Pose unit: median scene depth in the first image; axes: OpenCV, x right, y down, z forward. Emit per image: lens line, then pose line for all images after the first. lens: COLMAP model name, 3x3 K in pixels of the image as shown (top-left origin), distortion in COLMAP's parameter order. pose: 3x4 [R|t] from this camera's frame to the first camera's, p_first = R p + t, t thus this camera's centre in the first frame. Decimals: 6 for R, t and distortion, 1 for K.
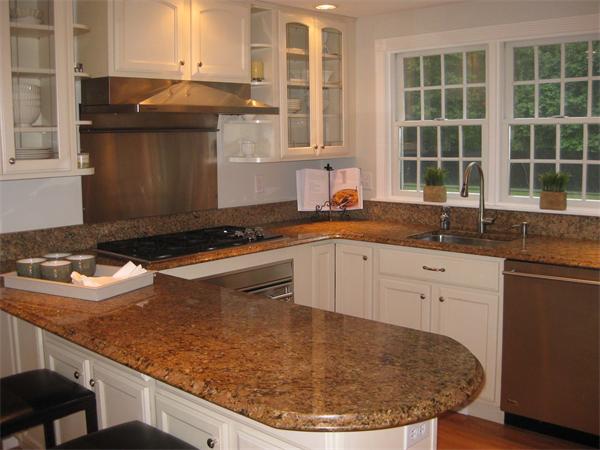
lens RADIAL K [[659.6, 0, 300.0], [0, 659.6, 225.0], [0, 0, 1]] dist [-0.130477, 0.053591]
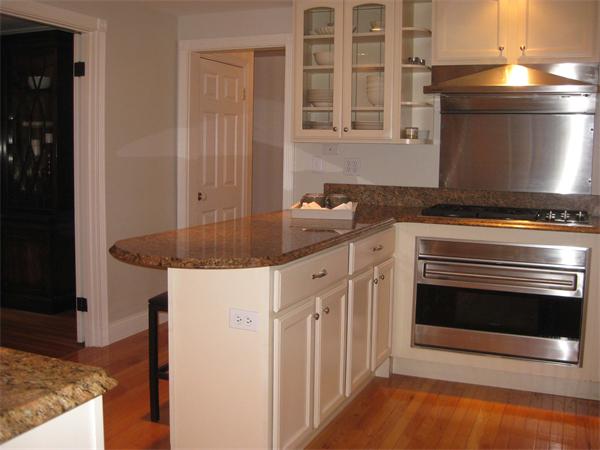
lens RADIAL K [[659.6, 0, 300.0], [0, 659.6, 225.0], [0, 0, 1]] dist [-0.130477, 0.053591]
pose [[0.338491, 0.145719, -0.929618, 0.914119], [-0.137569, 0.984985, 0.104306, -0.031261], [0.930859, 0.092580, 0.353455, 0.408129]]
